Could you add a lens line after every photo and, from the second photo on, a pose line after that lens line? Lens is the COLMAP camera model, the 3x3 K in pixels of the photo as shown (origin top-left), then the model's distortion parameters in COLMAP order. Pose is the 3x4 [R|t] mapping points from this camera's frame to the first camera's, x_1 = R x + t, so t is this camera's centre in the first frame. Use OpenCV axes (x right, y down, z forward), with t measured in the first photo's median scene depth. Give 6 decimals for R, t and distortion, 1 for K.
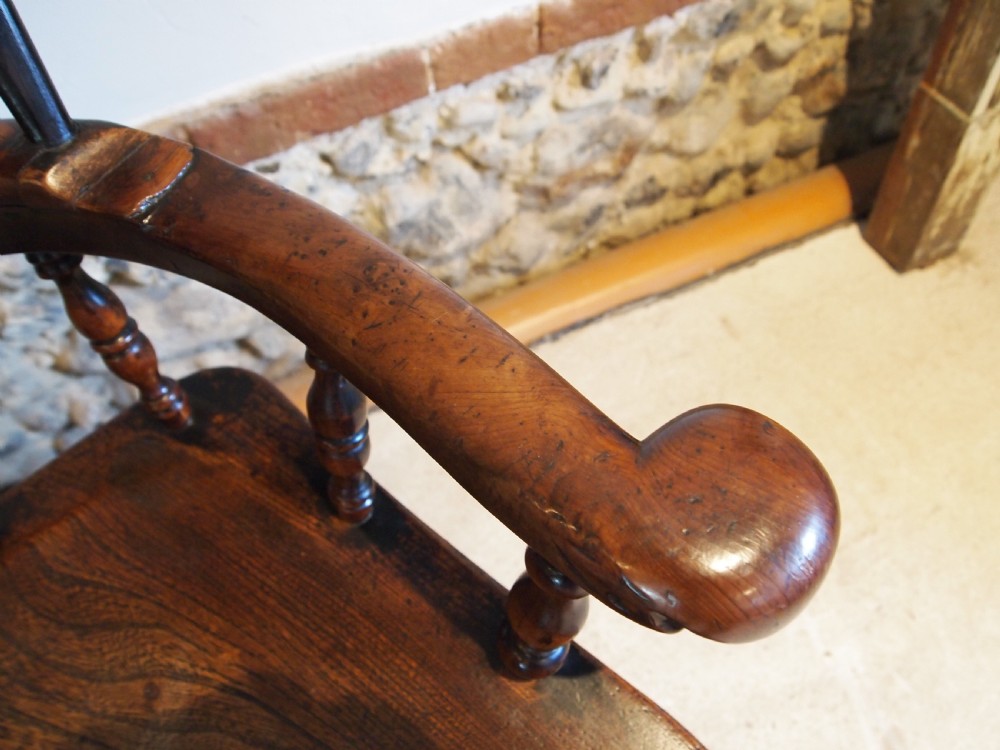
lens RADIAL K [[778.8, 0, 504.2], [0, 778.8, 377.3], [0, 0, 1]] dist [-0.047931, -0.001301]
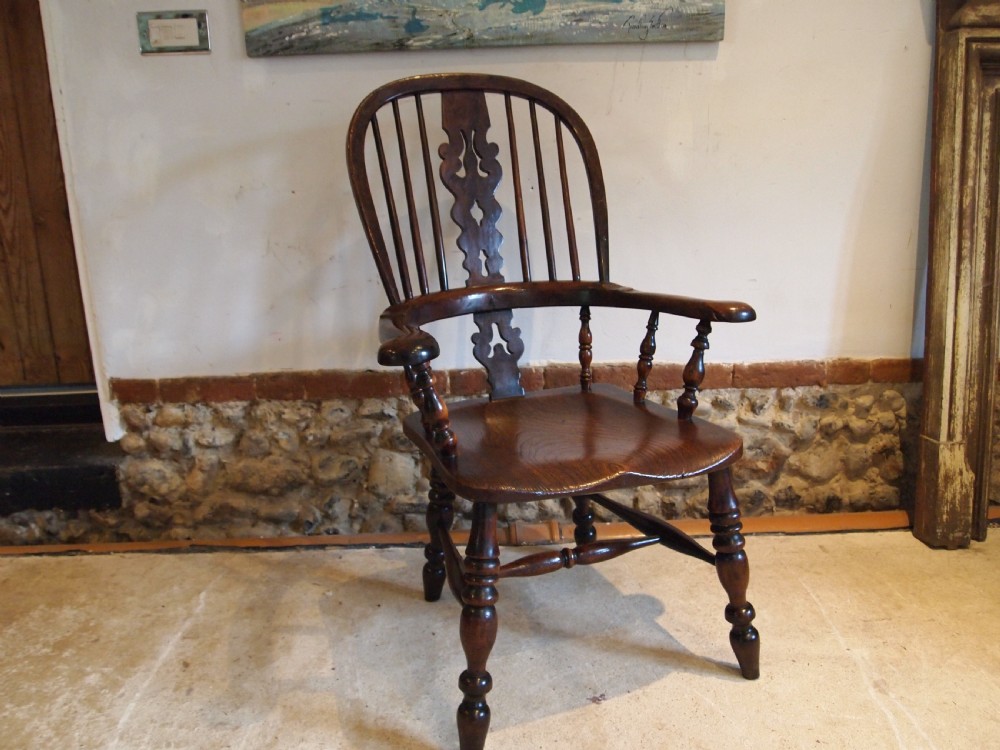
lens RADIAL K [[791.0, 0, 503.7], [0, 791.0, 374.1], [0, 0, 1]] dist [-0.051445, 0.003846]
pose [[0.924598, 0.127572, -0.358948, 0.243813], [-0.348396, 0.664277, -0.661329, 1.329001], [0.154074, 0.736519, 0.658635, -0.709603]]
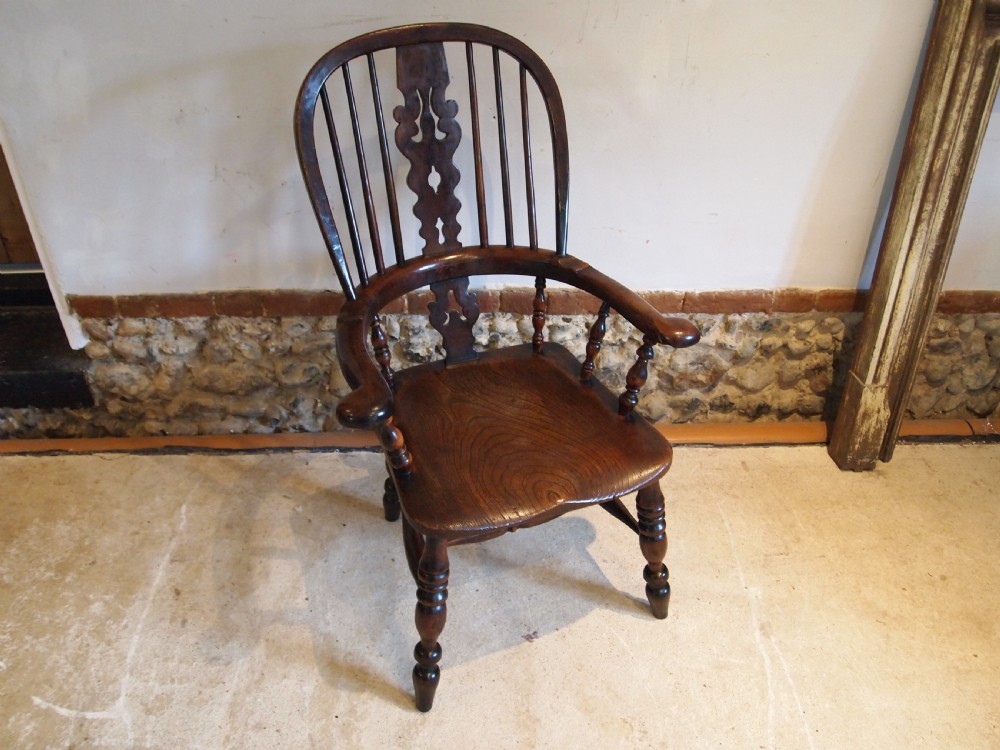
lens RADIAL K [[791.0, 0, 503.7], [0, 791.0, 374.1], [0, 0, 1]] dist [-0.051445, 0.003846]
pose [[0.932585, 0.265723, -0.244286, 0.171266], [-0.346908, 0.846773, -0.403275, 0.910639], [0.099695, 0.460833, 0.881869, -1.129830]]
